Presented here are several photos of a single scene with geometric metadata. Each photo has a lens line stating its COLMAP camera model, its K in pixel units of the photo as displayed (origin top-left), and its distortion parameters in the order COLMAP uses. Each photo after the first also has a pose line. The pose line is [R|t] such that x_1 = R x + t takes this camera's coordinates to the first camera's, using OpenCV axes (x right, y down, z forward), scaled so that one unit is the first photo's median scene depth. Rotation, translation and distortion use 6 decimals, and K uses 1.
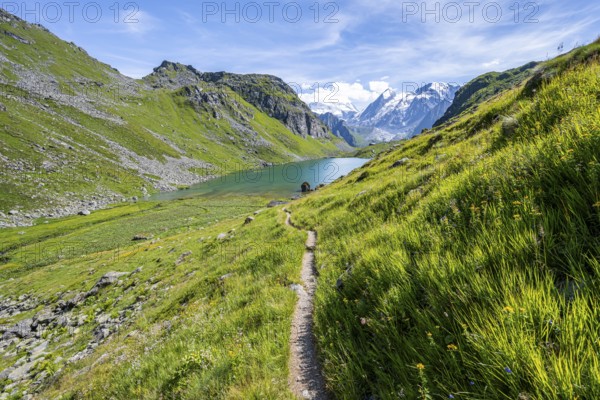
lens RADIAL K [[262.1, 0, 302.2], [0, 262.1, 202.5], [0, 0, 1]] dist [-0.000552, 0.000169]
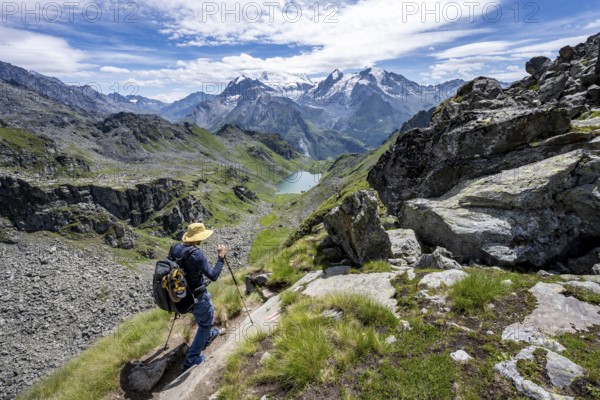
lens RADIAL K [[262.1, 0, 301.8], [0, 262.1, 203.3], [0, 0, 1]] dist [-0.000552, 0.000169]
pose [[0.985681, -0.037355, 0.164429, -0.303012], [0.013071, 0.989145, 0.146362, -0.217127], [-0.168112, -0.142117, 0.975470, -1.597627]]
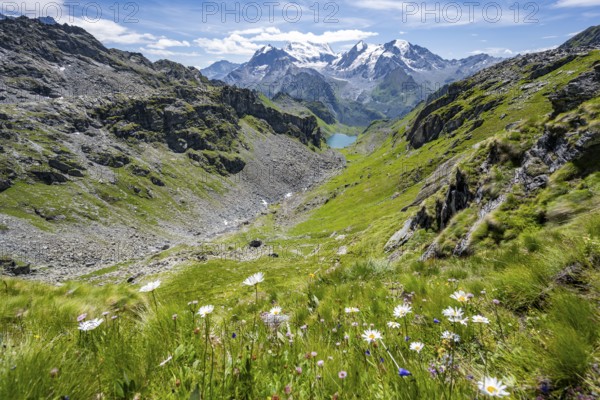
lens RADIAL K [[254.5, 0, 303.8], [0, 254.5, 202.1], [0, 0, 1]] dist [0.000991, 0.000124]
pose [[0.992253, -0.010386, 0.123801, -0.669876], [-0.020463, 0.969226, 0.245320, -0.102226], [-0.122539, -0.245953, 0.961505, -2.111128]]
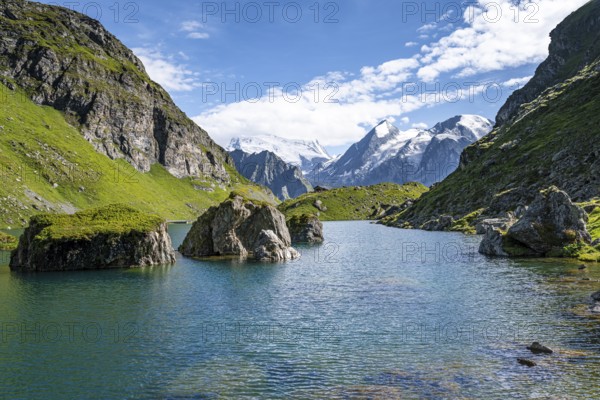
lens RADIAL K [[525.1, 0, 301.3], [0, 525.1, 203.5], [0, 0, 1]] dist [-0.002773, 0.003212]
pose [[0.988851, 0.044647, 0.142057, 0.128082], [-0.008547, 0.969439, -0.245185, -0.033421], [-0.148662, 0.241237, 0.959012, 0.320369]]
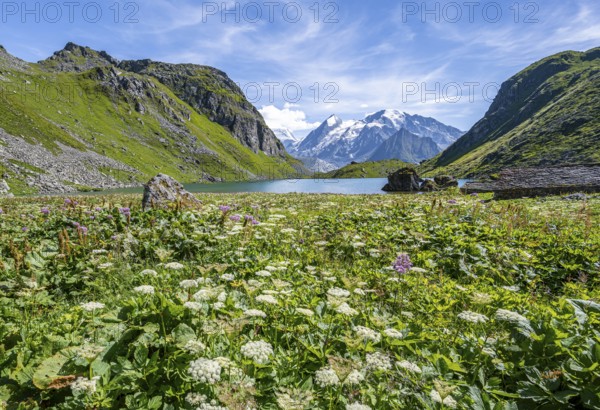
lens RADIAL K [[301.9, 0, 228.3], [0, 301.9, 246.6], [0, 0, 1]] dist [-0.000556, -0.001828]
pose [[0.999059, 0.041785, 0.011644, -0.070442], [-0.041884, 0.999087, 0.008448, 0.013234], [-0.011281, -0.008927, 0.999897, 0.156044]]
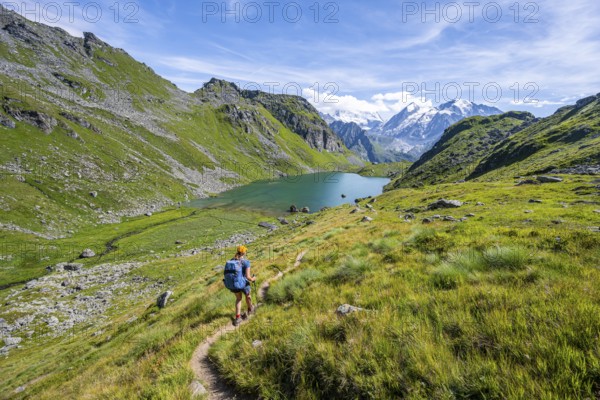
lens RADIAL K [[235.5, 0, 303.4], [0, 235.5, 204.2], [0, 0, 1]] dist [-0.001724, -0.000325]
pose [[0.991384, 0.100966, -0.083452, 0.048939], [-0.098736, 0.994648, 0.030443, -0.036057], [0.086079, -0.021941, 0.996047, -0.077549]]
